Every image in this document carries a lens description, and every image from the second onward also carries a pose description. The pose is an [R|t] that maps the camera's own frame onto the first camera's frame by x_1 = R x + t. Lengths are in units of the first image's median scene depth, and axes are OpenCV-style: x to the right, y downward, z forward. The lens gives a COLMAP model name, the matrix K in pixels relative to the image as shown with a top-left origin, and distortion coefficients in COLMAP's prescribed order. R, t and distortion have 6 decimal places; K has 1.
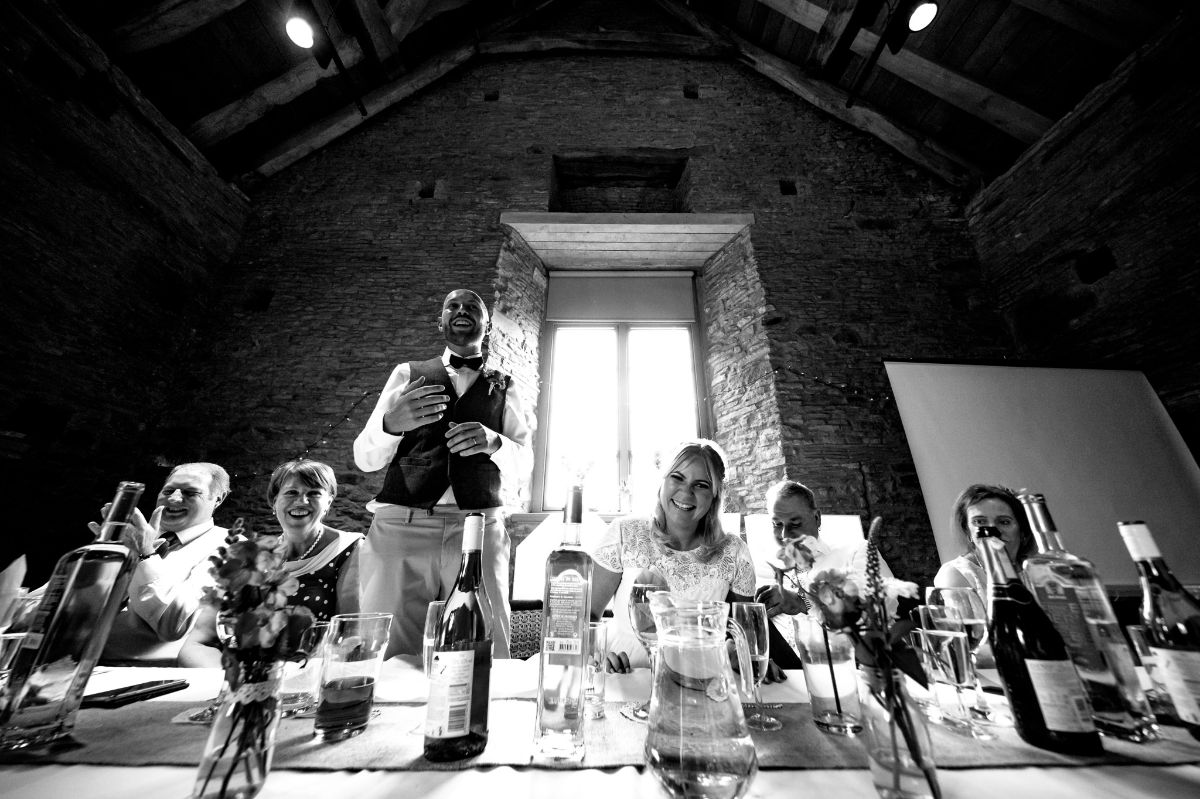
lens RADIAL K [[371.2, 0, 600.9], [0, 371.2, 417.9], [0, 0, 1]] dist [-0.000218, -0.000013]
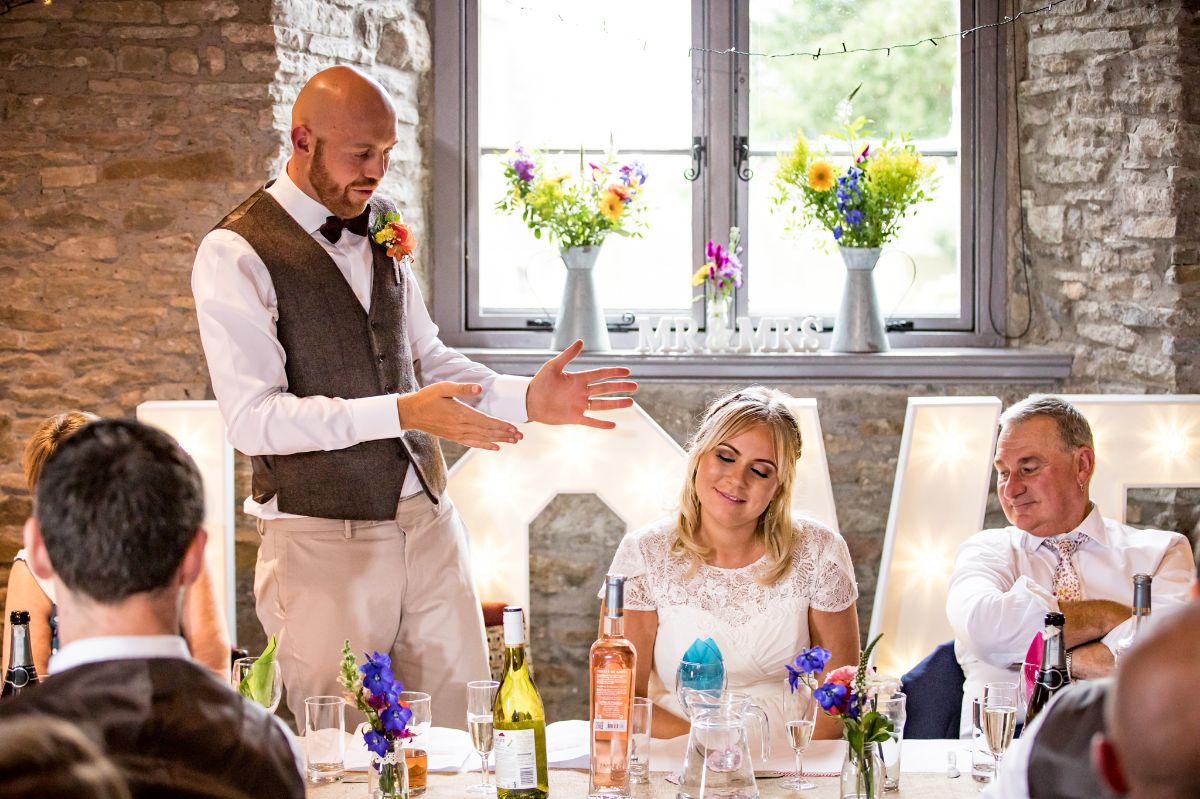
lens RADIAL K [[2425.0, 0, 600.0], [0, 2425.0, 399.5], [0, 0, 1]] dist [-0.272909, -0.569260]
pose [[0.999795, -0.006463, -0.019177, 0.002200], [0.014261, 0.897372, 0.441044, -0.680971], [0.014358, -0.441227, 0.897281, -0.997932]]
